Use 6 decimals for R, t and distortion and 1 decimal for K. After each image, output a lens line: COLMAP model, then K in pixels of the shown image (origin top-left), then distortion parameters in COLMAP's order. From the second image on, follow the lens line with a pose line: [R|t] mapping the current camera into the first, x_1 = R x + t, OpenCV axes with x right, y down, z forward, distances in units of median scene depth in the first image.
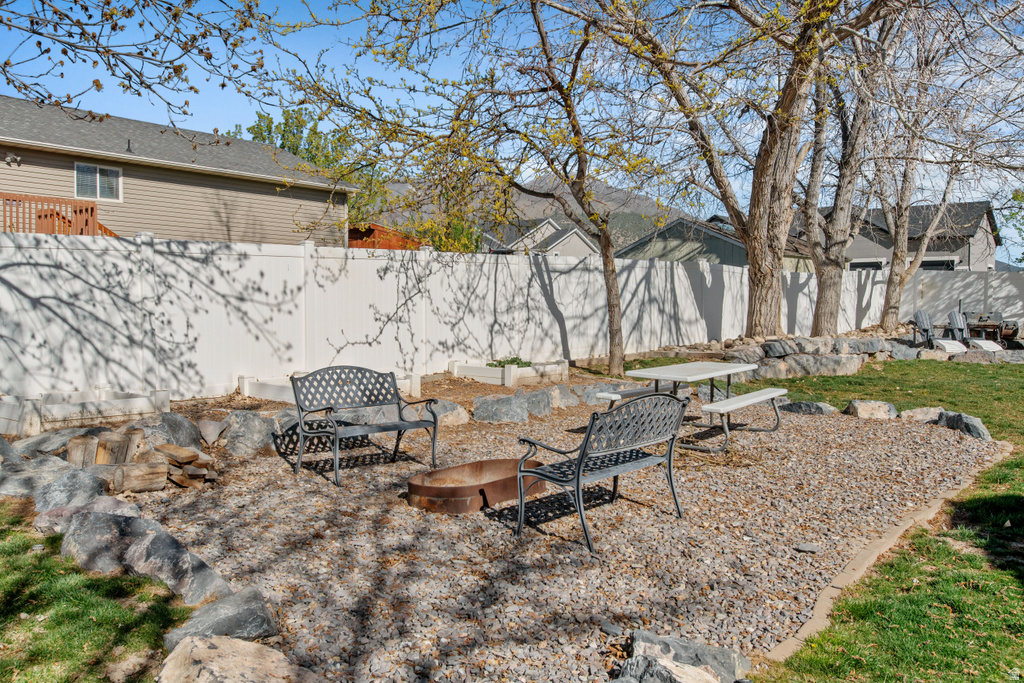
lens RADIAL K [[880.5, 0, 512.0], [0, 880.5, 341.5], [0, 0, 1]] dist [0.038454, -0.013983]
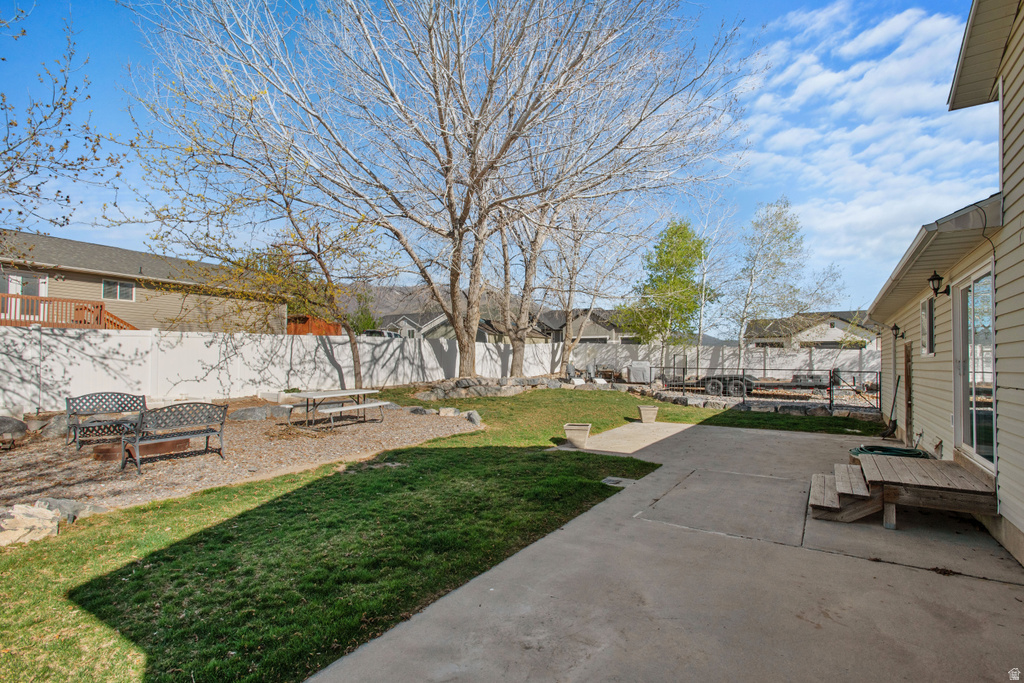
lens RADIAL K [[496.8, 0, 512.0], [0, 496.8, 341.5], [0, 0, 1]] dist [0.024144, -0.000221]
pose [[0.992930, 0.008961, 0.118359, 0.332851], [-0.000009, 0.997152, -0.075420, -0.000524], [-0.118697, 0.074886, 0.990103, -0.149051]]
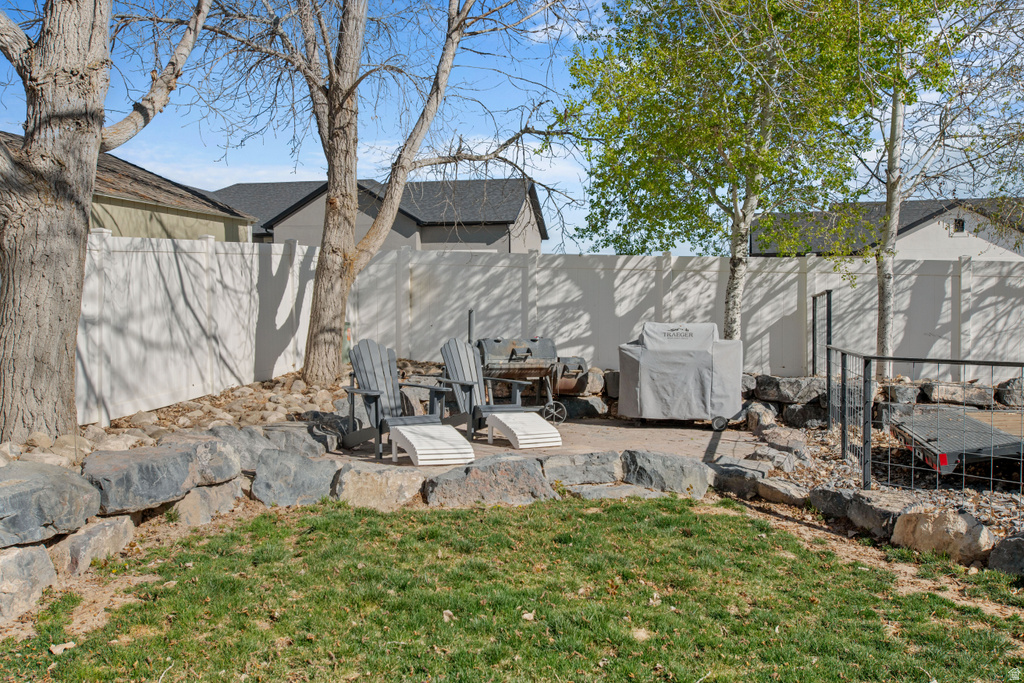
lens RADIAL K [[1005.8, 0, 512.0], [0, 1005.8, 341.5], [0, 0, 1]] dist [0.002121, 0.012843]
pose [[0.893939, -0.016683, 0.447878, 0.542900], [0.023521, 0.999676, -0.009709, -0.048237], [-0.447571, 0.019213, 0.894042, 0.993124]]
